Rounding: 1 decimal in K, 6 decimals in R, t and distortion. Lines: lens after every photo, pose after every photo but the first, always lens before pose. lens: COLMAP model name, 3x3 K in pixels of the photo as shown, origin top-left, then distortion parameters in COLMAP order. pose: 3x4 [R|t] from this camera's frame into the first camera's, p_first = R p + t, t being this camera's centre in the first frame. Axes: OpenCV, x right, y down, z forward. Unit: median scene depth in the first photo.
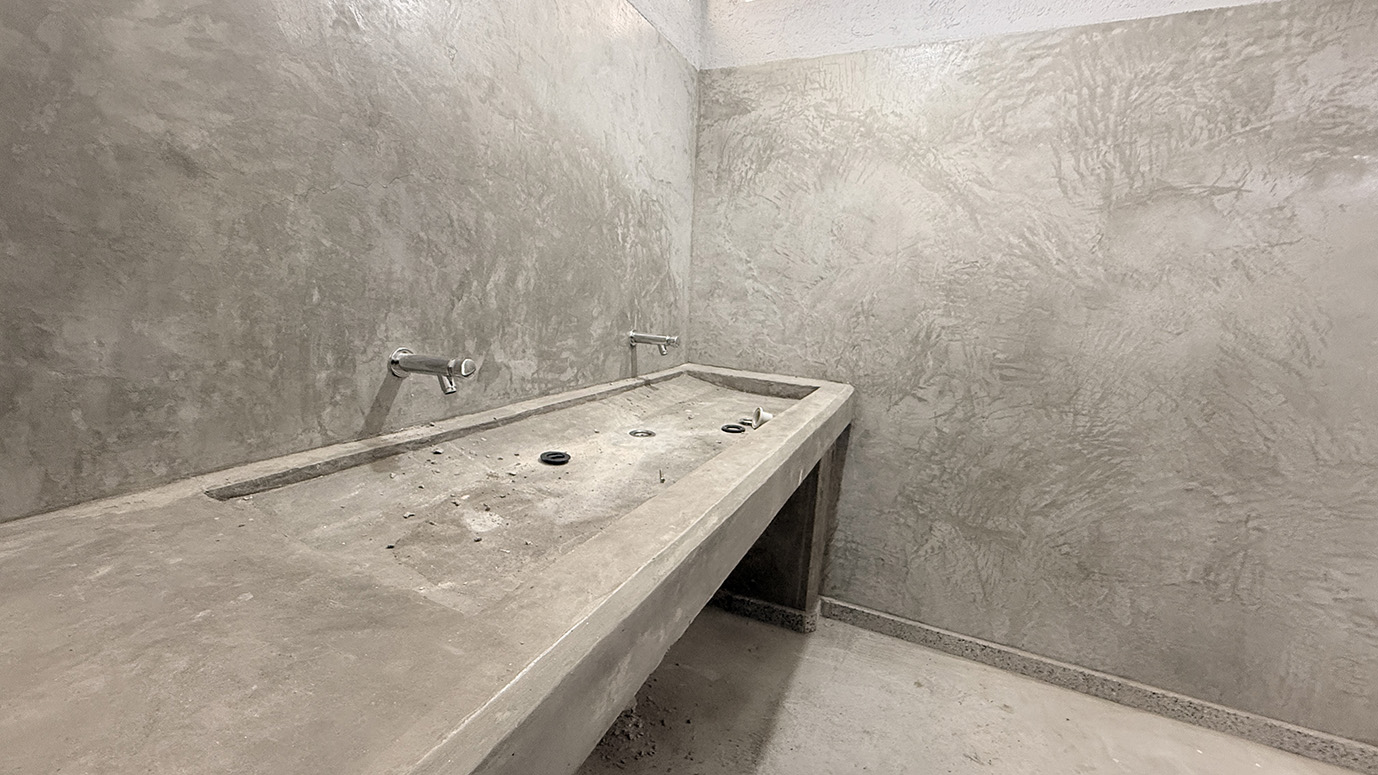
lens RADIAL K [[544.1, 0, 689.8], [0, 544.1, 389.3], [0, 0, 1]] dist [-0.002406, -0.000387]
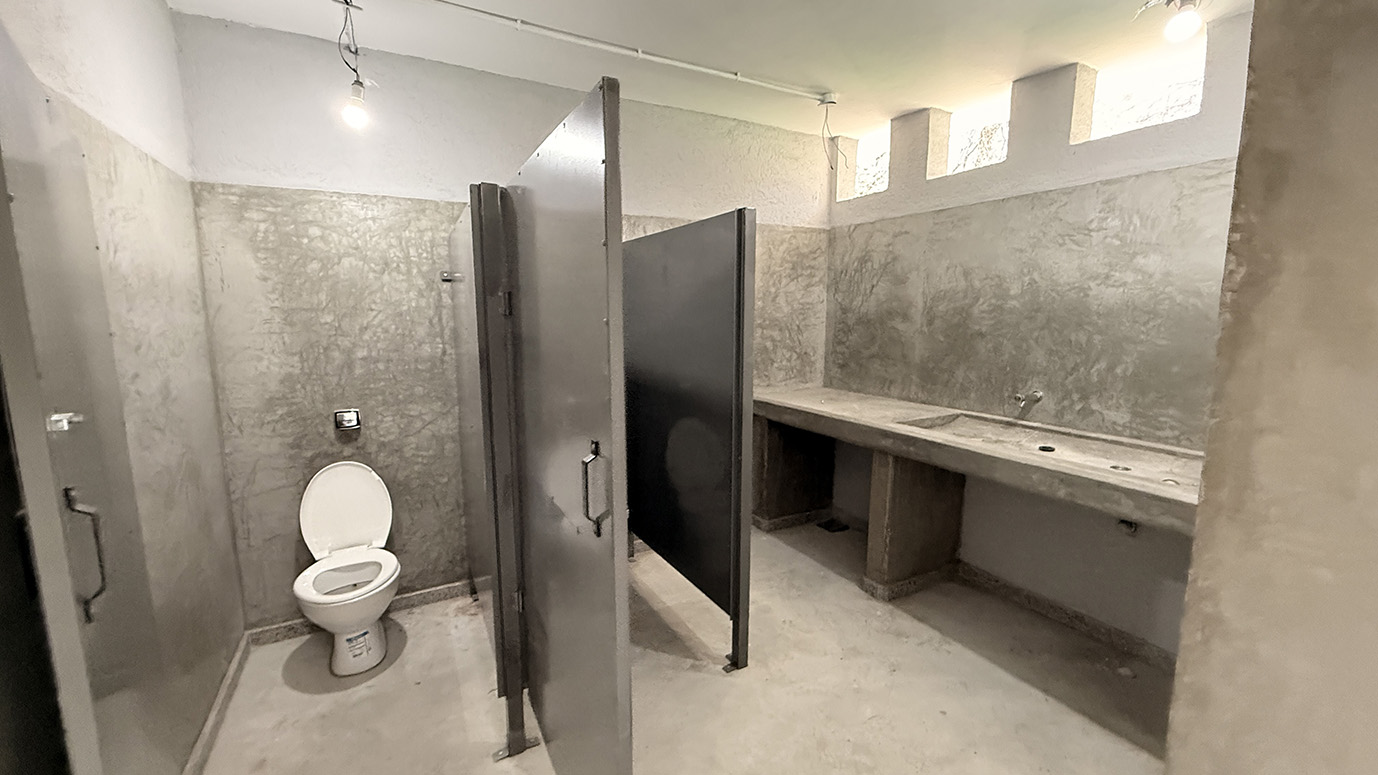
lens RADIAL K [[544.1, 0, 685.5], [0, 544.1, 388.8], [0, 0, 1]] dist [-0.002406, -0.000387]
pose [[-0.592773, 0.071528, -0.802187, 1.997281], [-0.162120, 0.965062, 0.205848, -0.272274], [0.788883, 0.252072, -0.560467, 0.880685]]
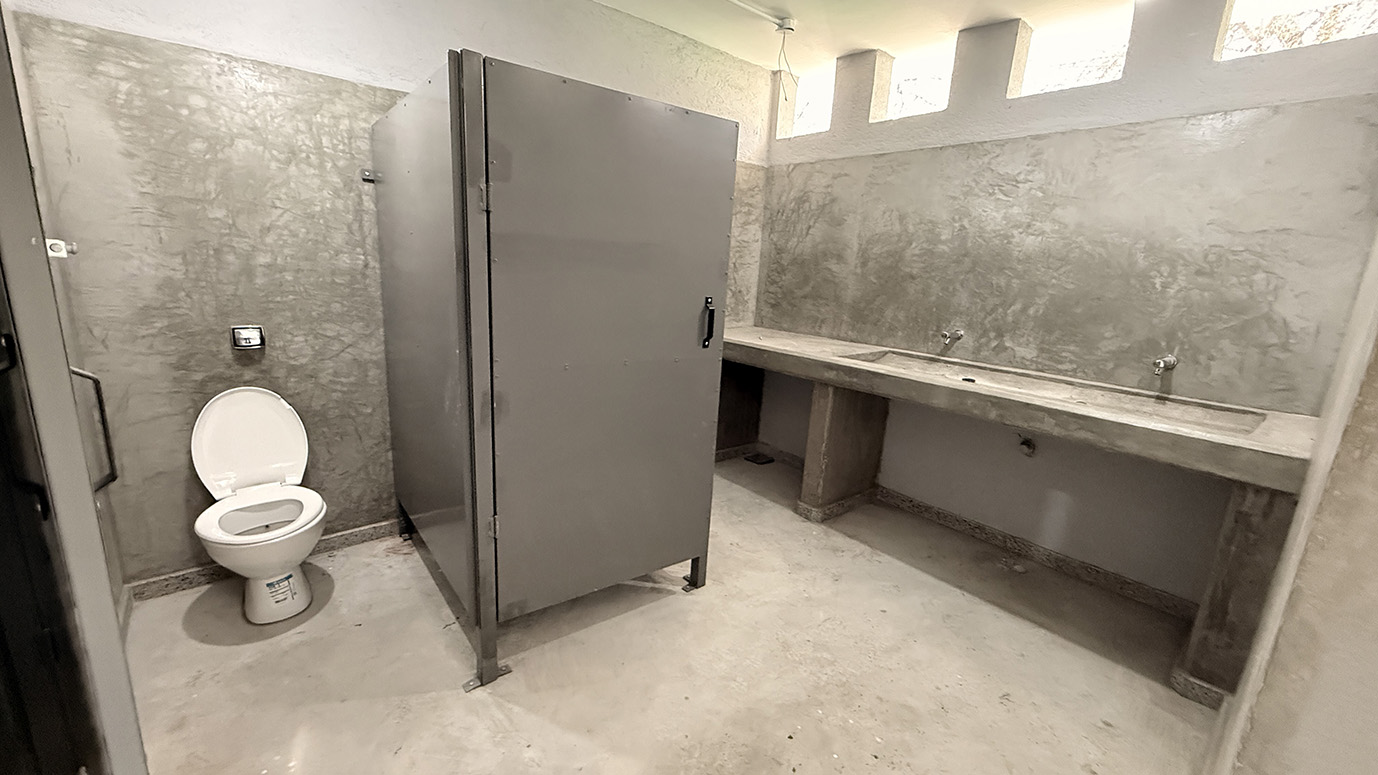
lens RADIAL K [[544.1, 0, 684.7], [0, 544.1, 388.5], [0, 0, 1]] dist [-0.002406, -0.000387]
pose [[-0.421679, 0.138191, -0.896153, 2.102741], [-0.225679, 0.941223, 0.251333, -0.139537], [0.878212, 0.308225, -0.365707, 0.683138]]
